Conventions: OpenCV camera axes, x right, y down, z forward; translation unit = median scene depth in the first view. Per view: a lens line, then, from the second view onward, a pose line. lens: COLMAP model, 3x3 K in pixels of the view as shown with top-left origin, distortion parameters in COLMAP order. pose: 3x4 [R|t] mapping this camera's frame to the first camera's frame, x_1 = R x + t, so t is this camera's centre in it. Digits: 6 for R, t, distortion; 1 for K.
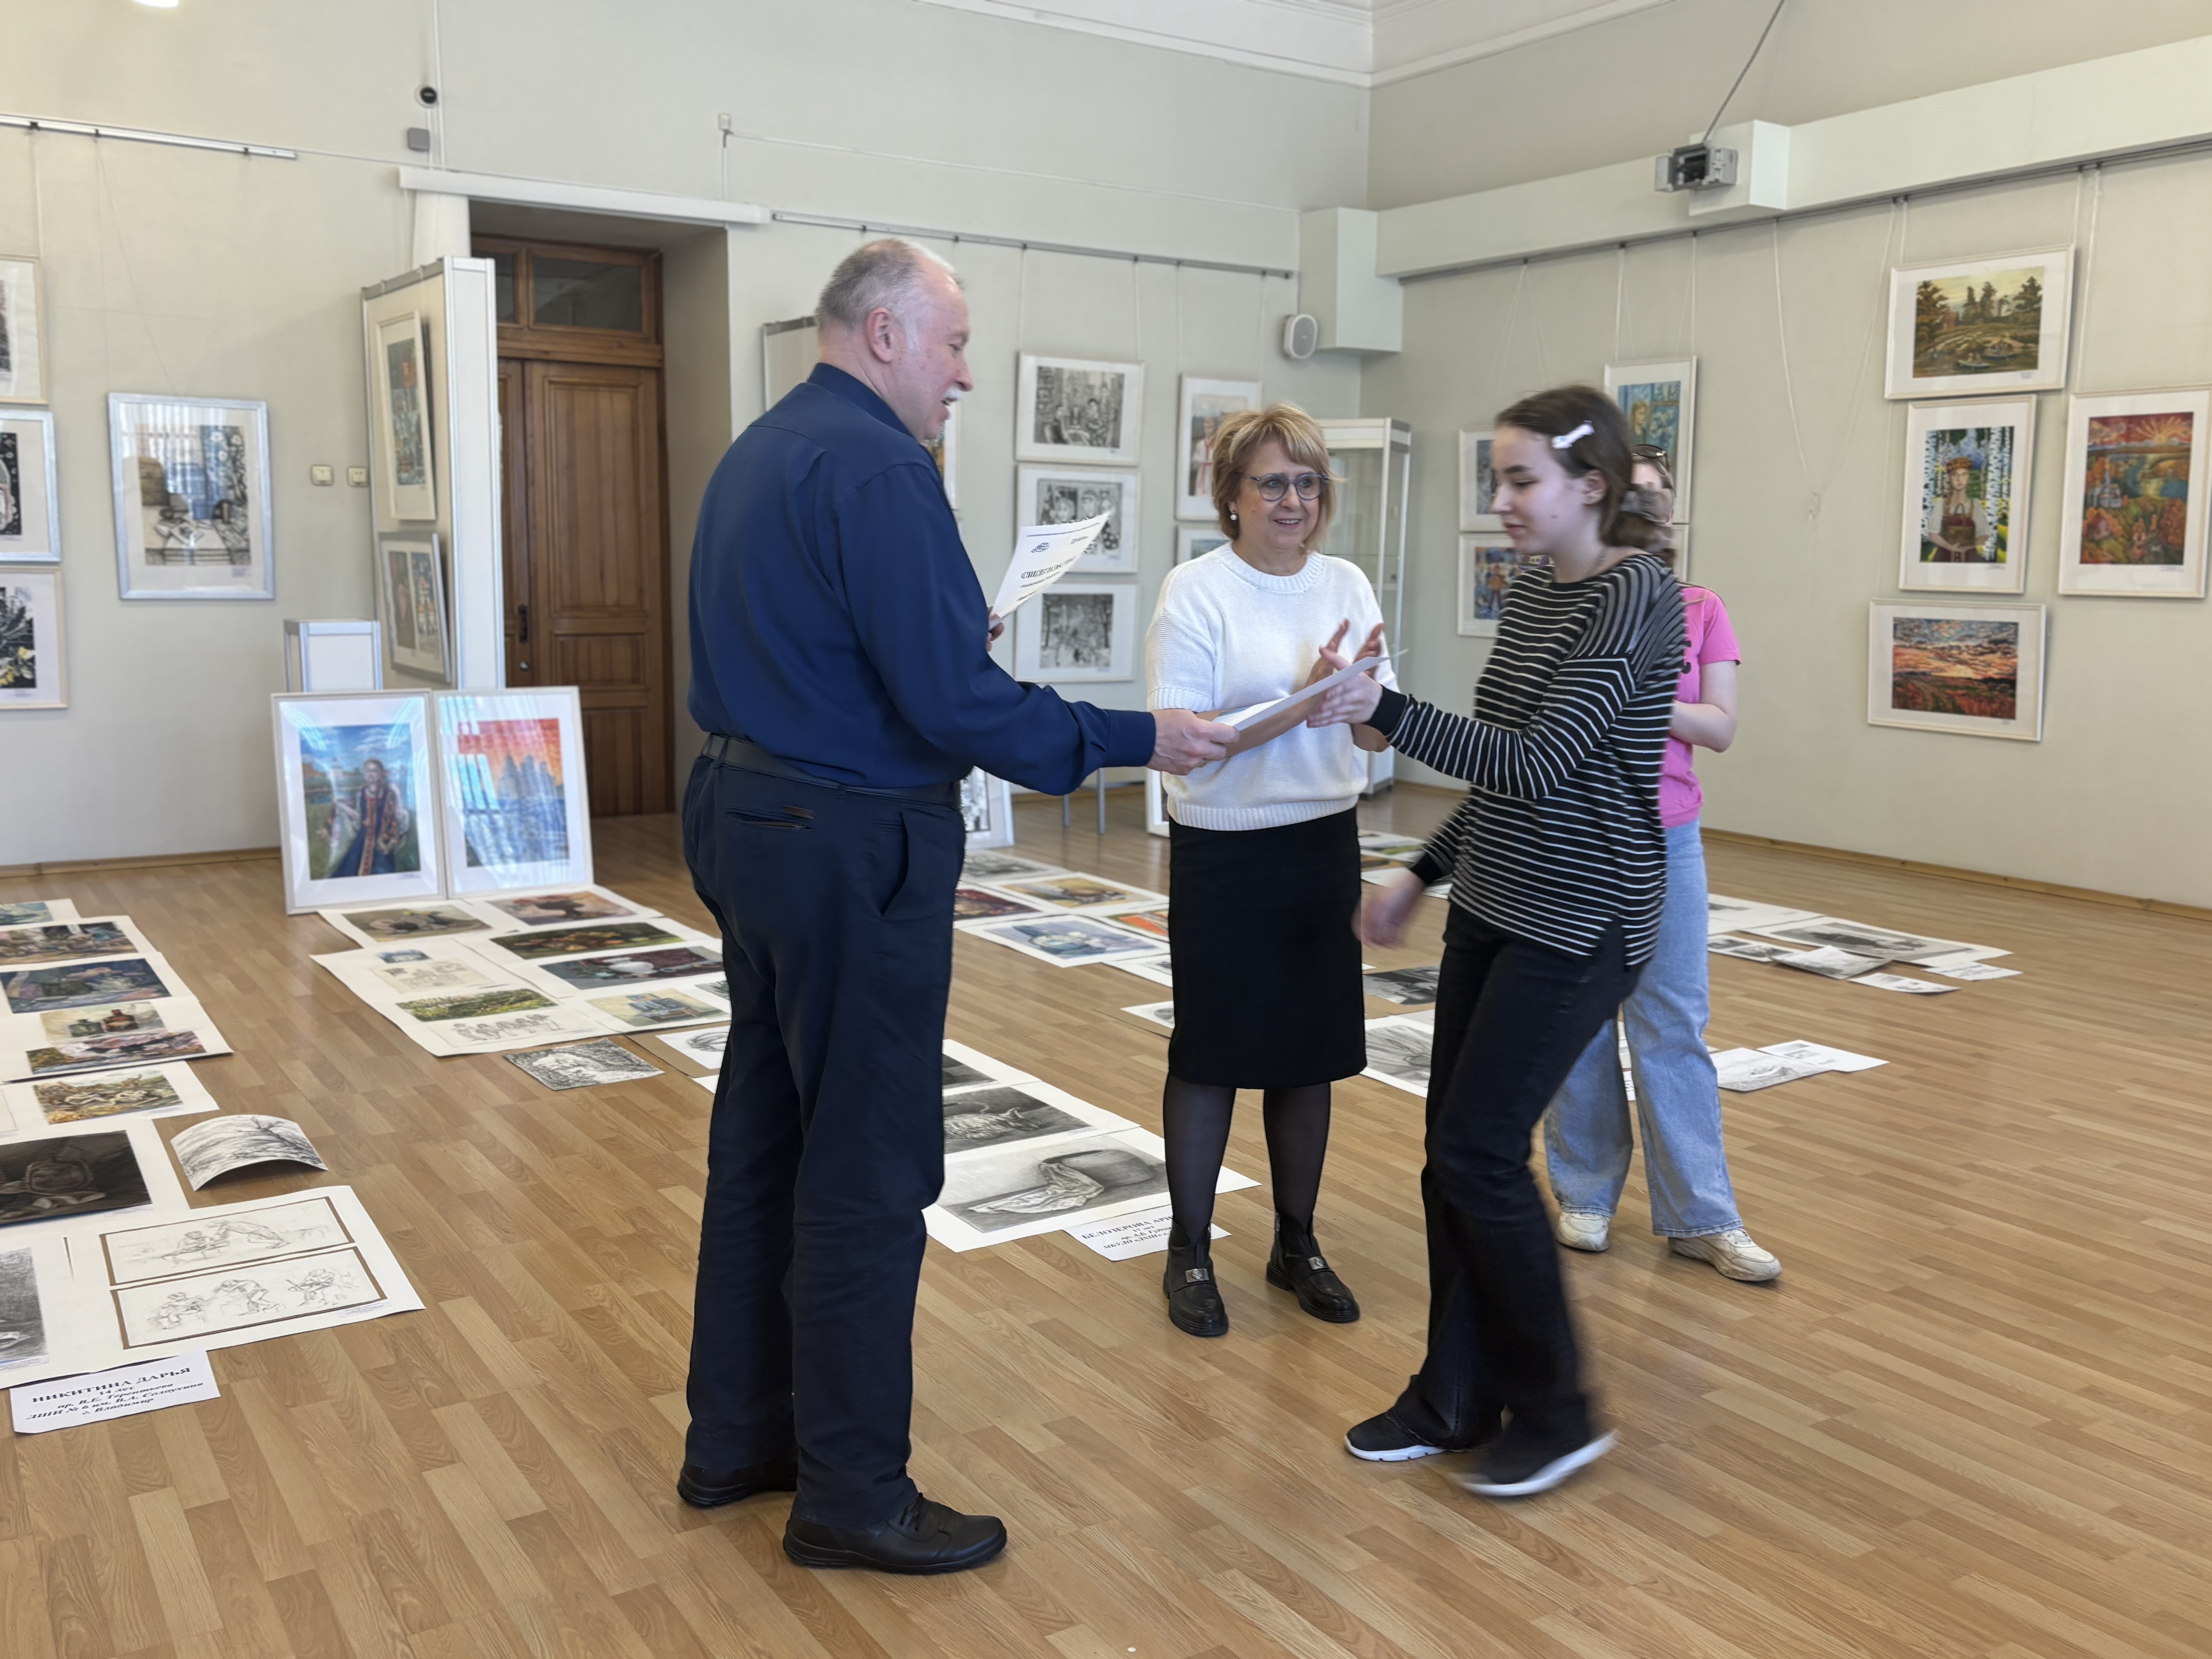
lens RADIAL K [[1880.1, 0, 1039.3], [0, 1880.1, 830.3], [0, 0, 1]] dist [0.035363, -0.003855]
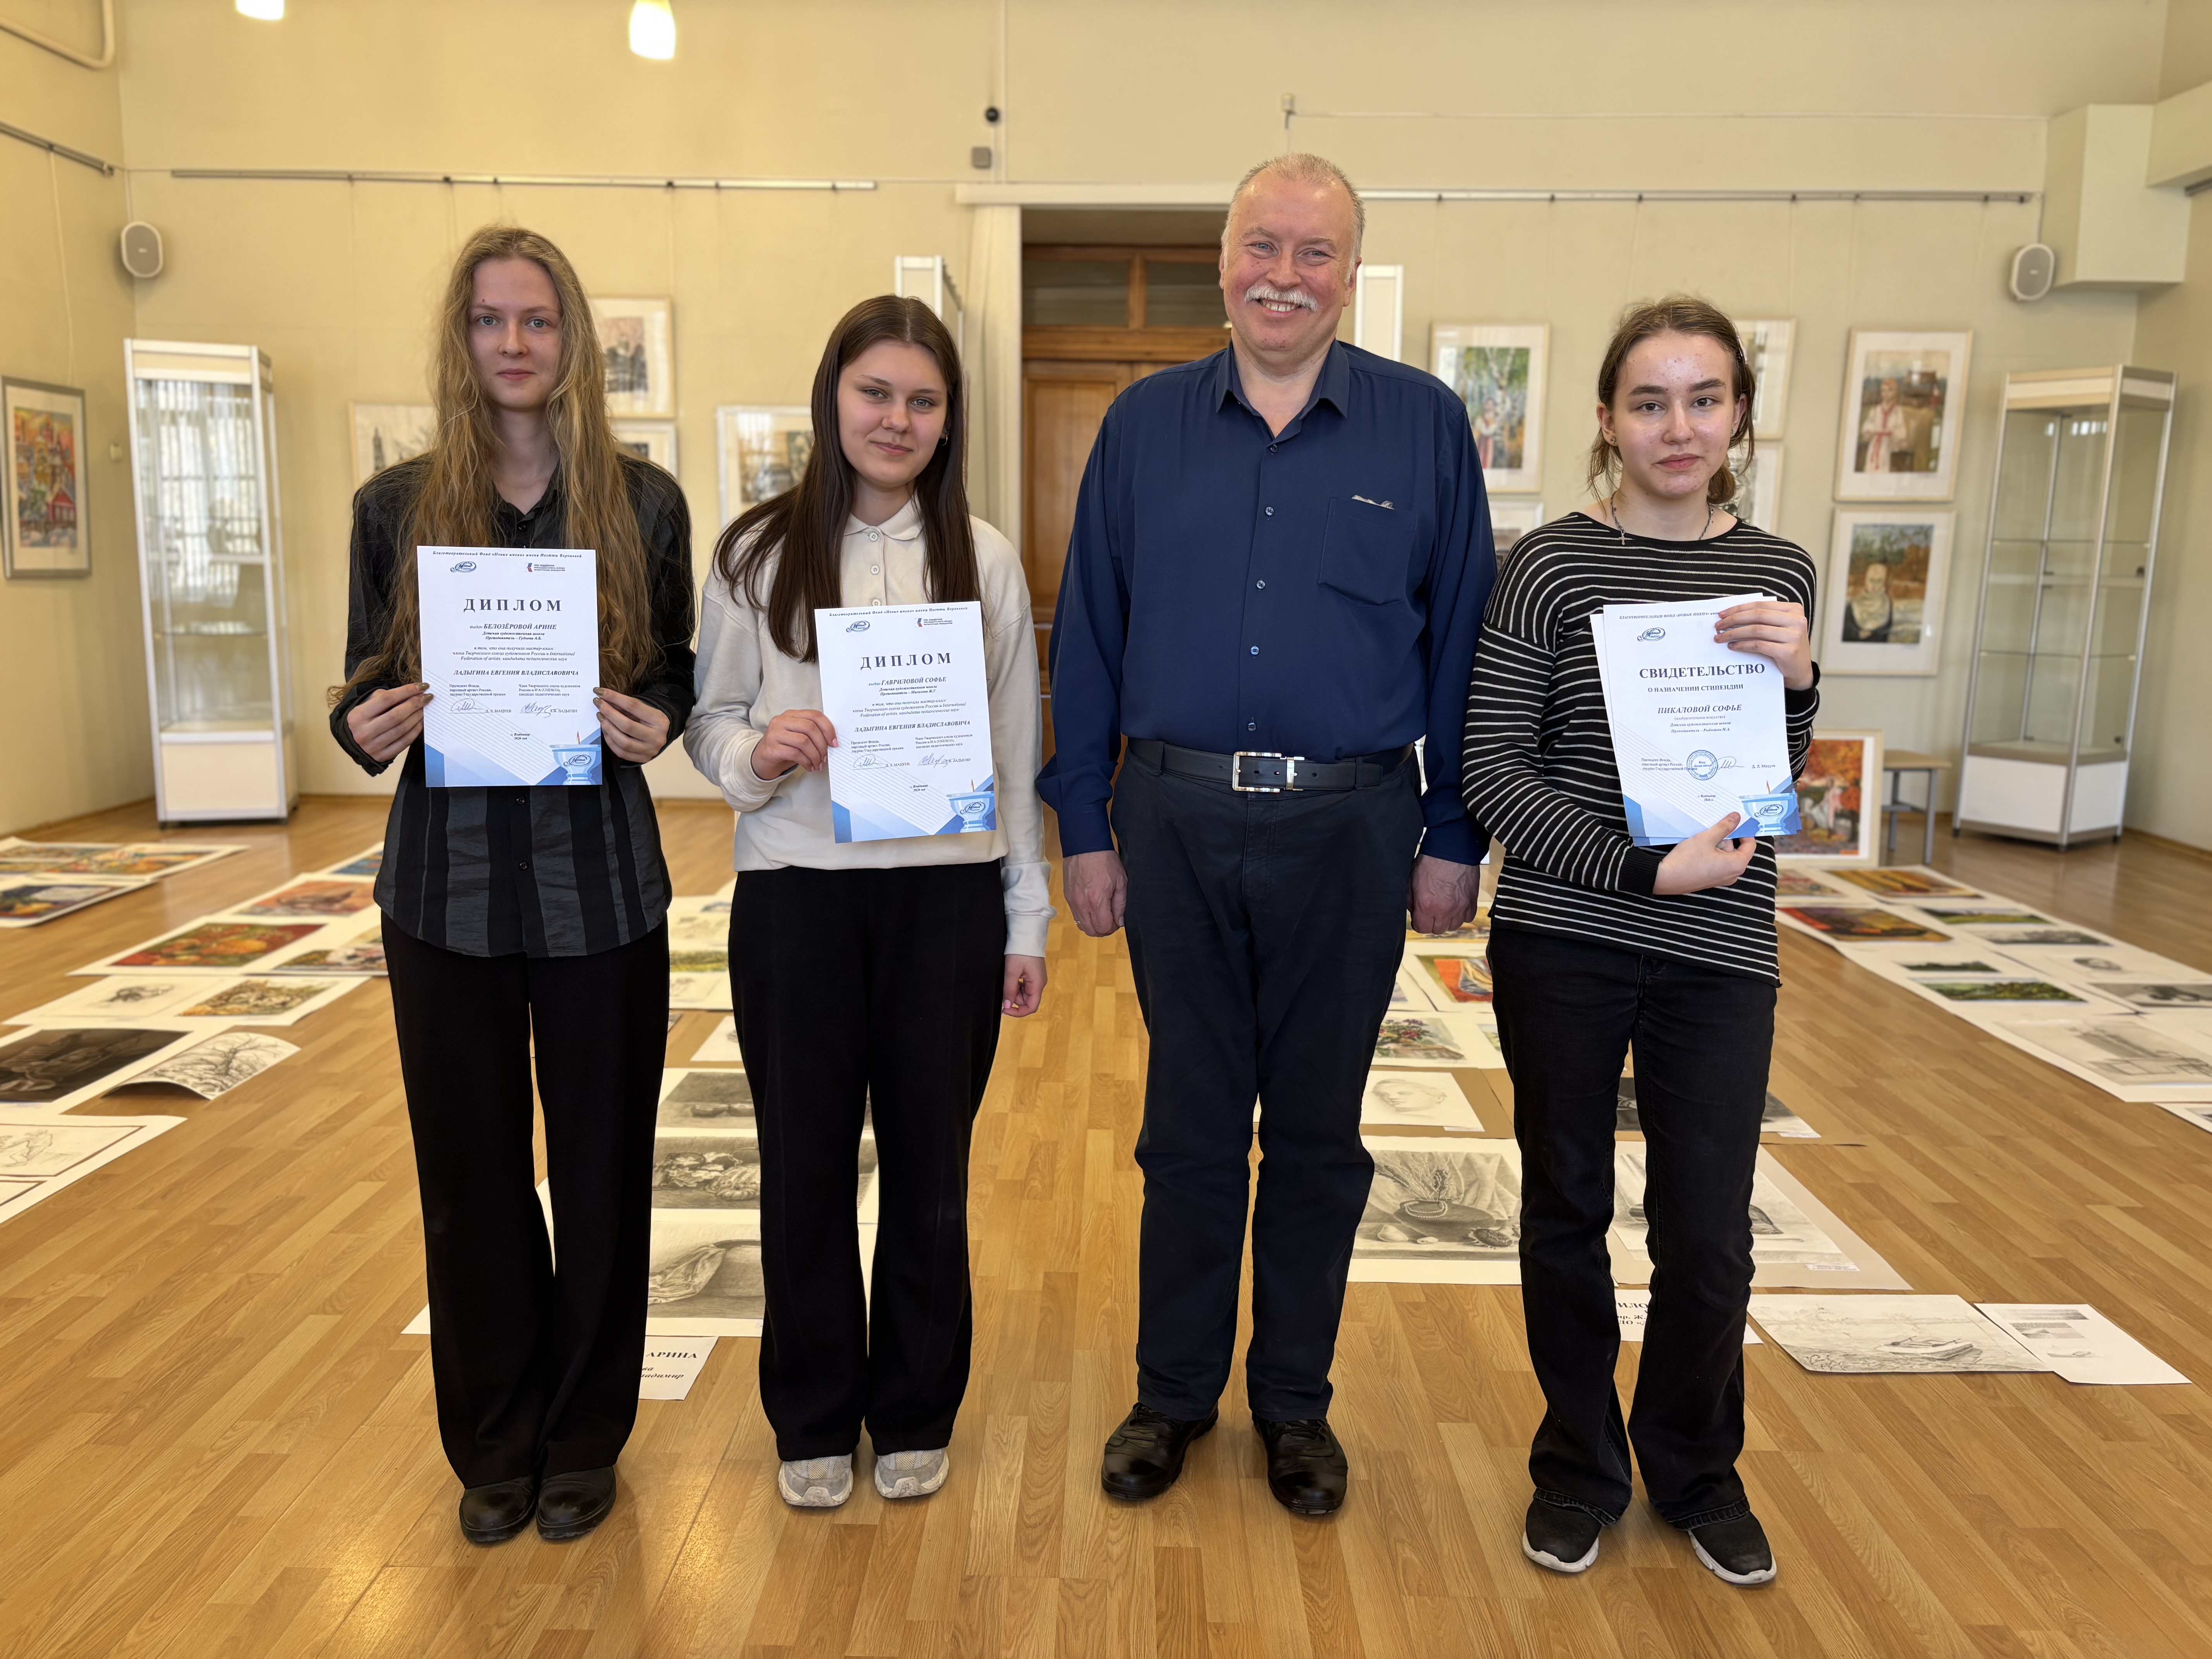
lens RADIAL K [[1640.4, 0, 1106.0], [0, 1640.4, 829.5], [0, 0, 1]] dist [0.030314, -0.041865]
pose [[0.838543, 0.088667, -0.537572, 0.234104], [-0.080933, 0.995994, 0.038034, -0.020756], [0.538791, 0.011614, 0.842359, 0.217422]]
